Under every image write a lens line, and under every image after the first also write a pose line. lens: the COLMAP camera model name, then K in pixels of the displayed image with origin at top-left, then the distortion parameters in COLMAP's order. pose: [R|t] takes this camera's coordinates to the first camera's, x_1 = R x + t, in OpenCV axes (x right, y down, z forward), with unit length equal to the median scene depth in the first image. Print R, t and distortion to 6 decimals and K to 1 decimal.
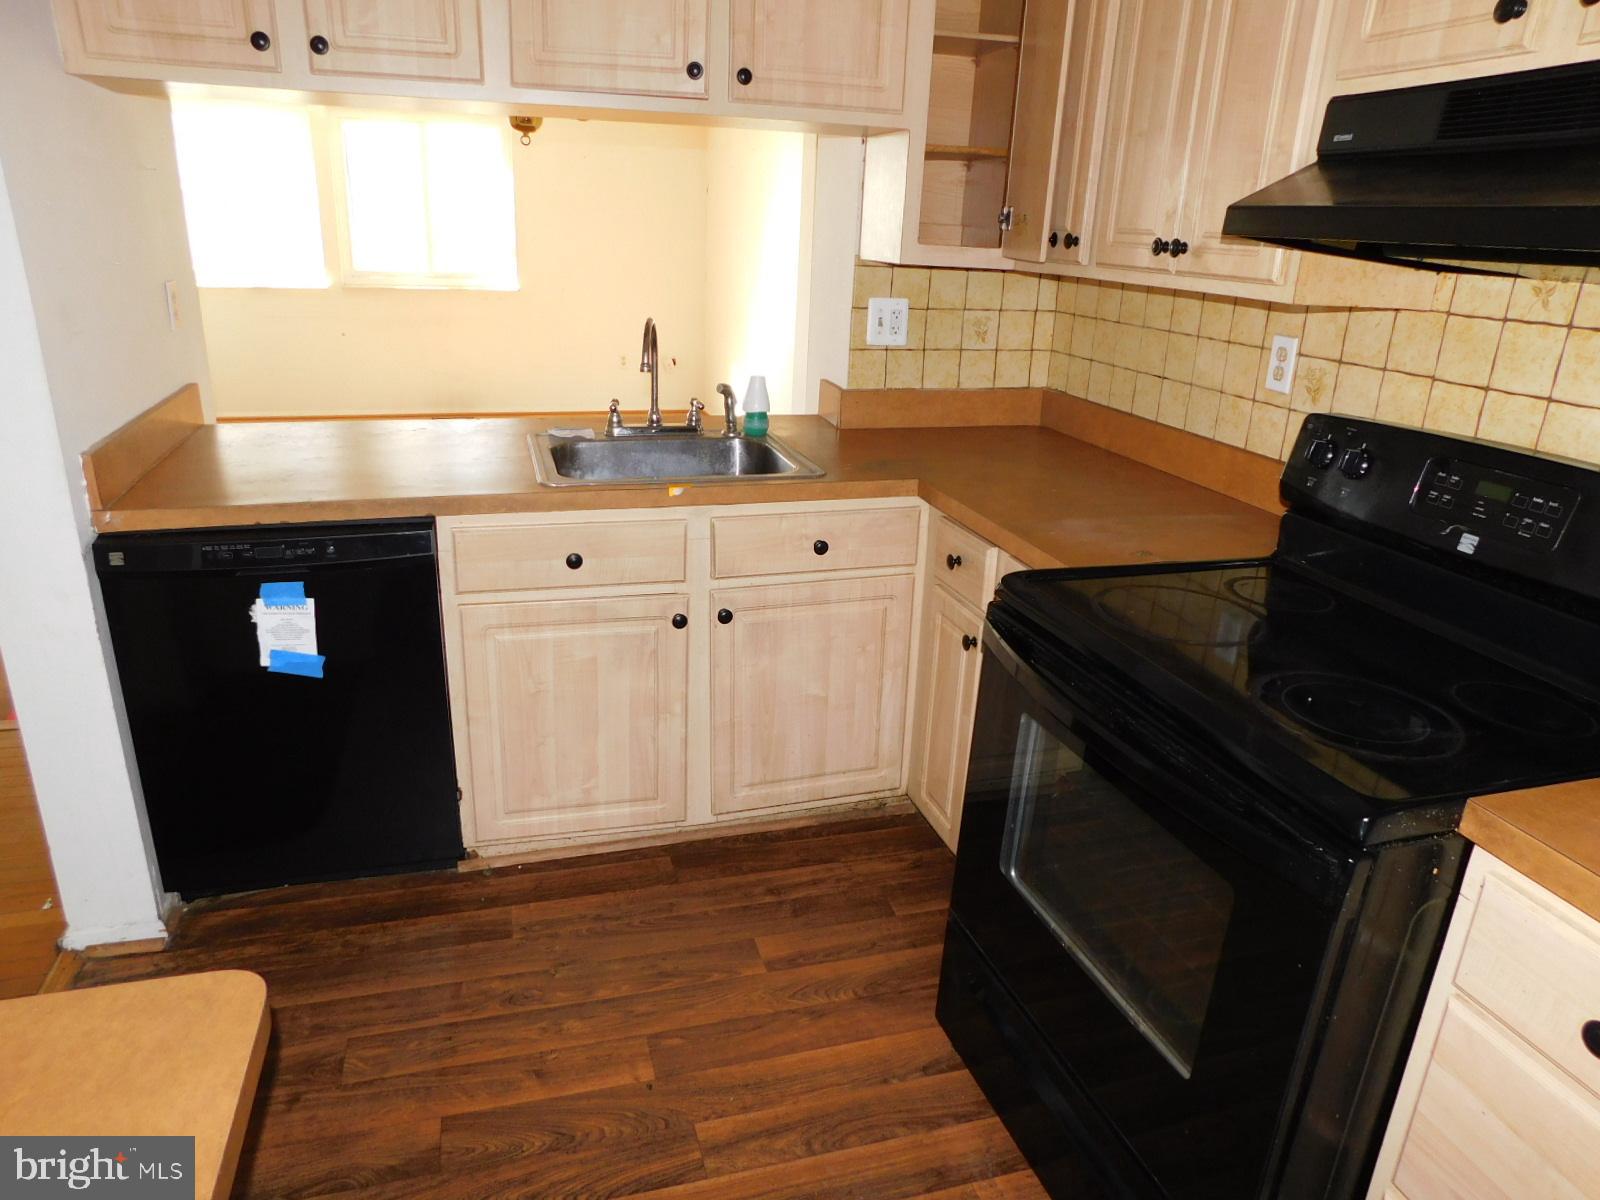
lens RADIAL K [[1060.8, 0, 802.4], [0, 1060.8, 603.7], [0, 0, 1]] dist [-0.035419, 0.002787]
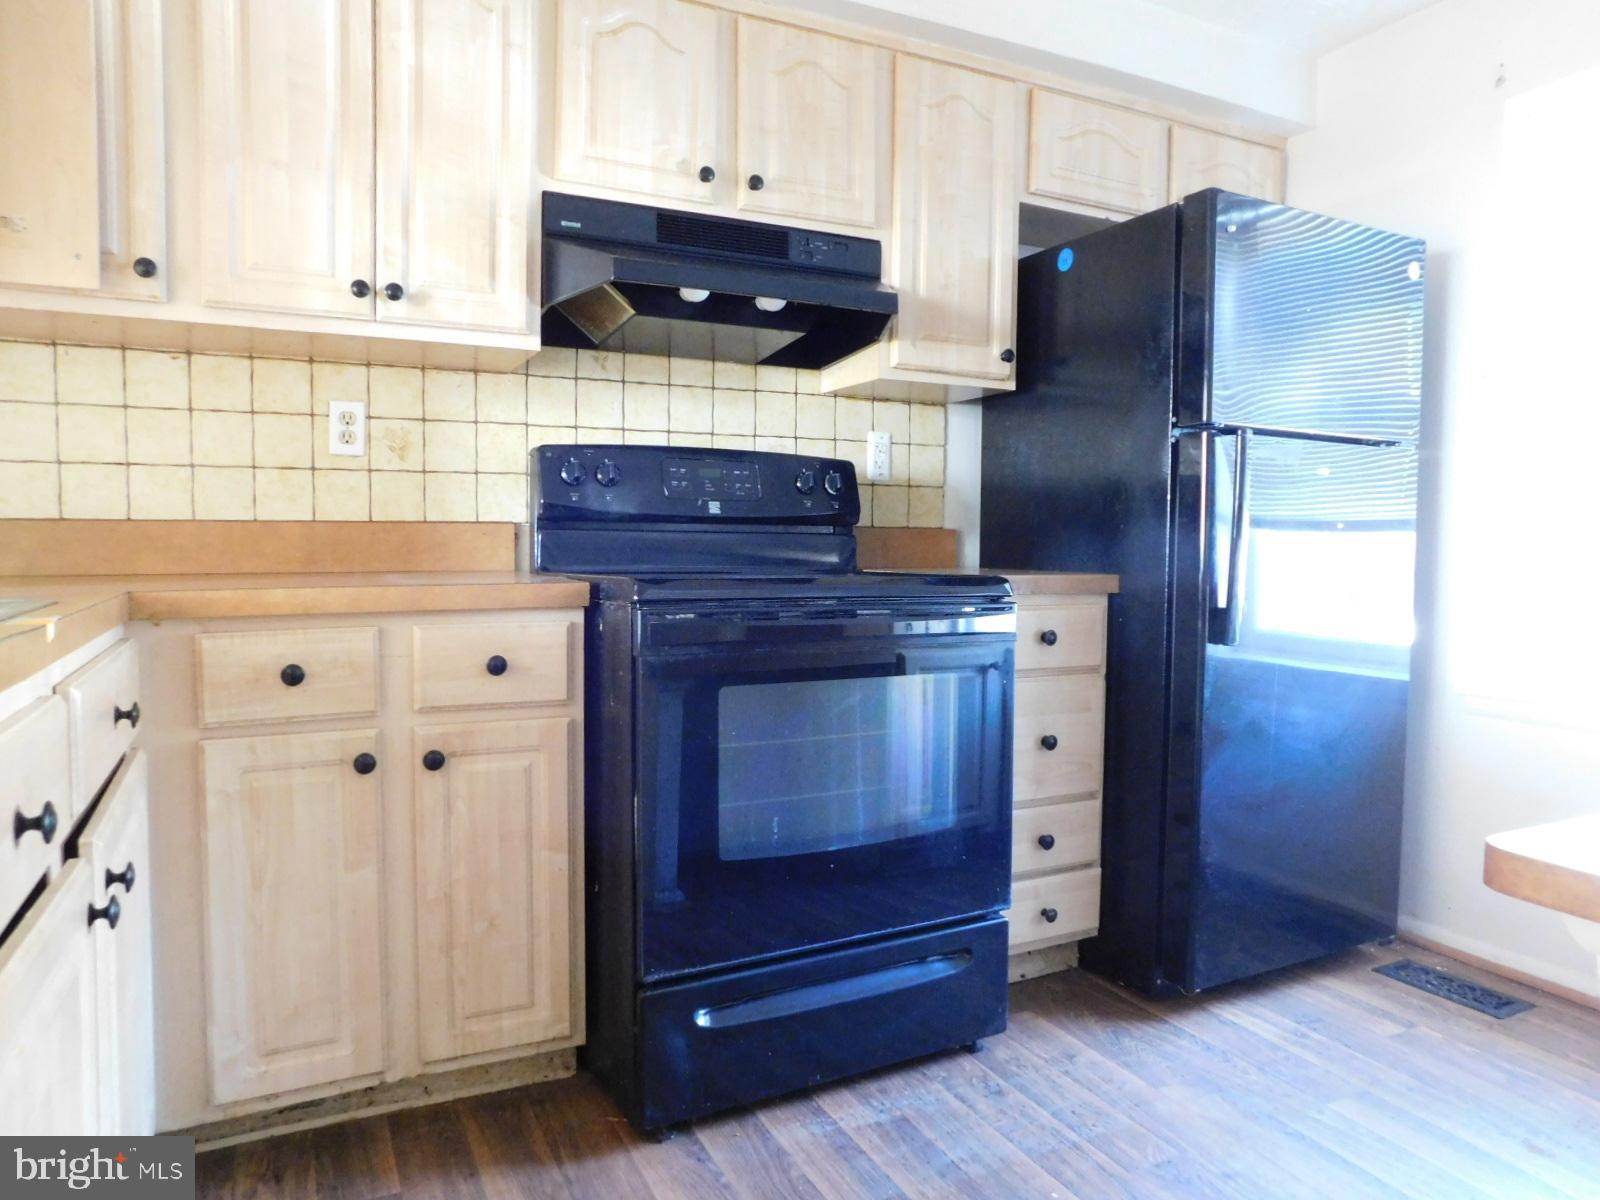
lens RADIAL K [[1060.8, 0, 803.9], [0, 1060.8, 598.4], [0, 0, 1]] dist [-0.035419, 0.002787]
pose [[-0.177209, -0.092900, 0.979779, -0.757489], [0.322416, 0.935118, 0.146979, -0.098657], [-0.929863, 0.341942, -0.135759, 0.944449]]
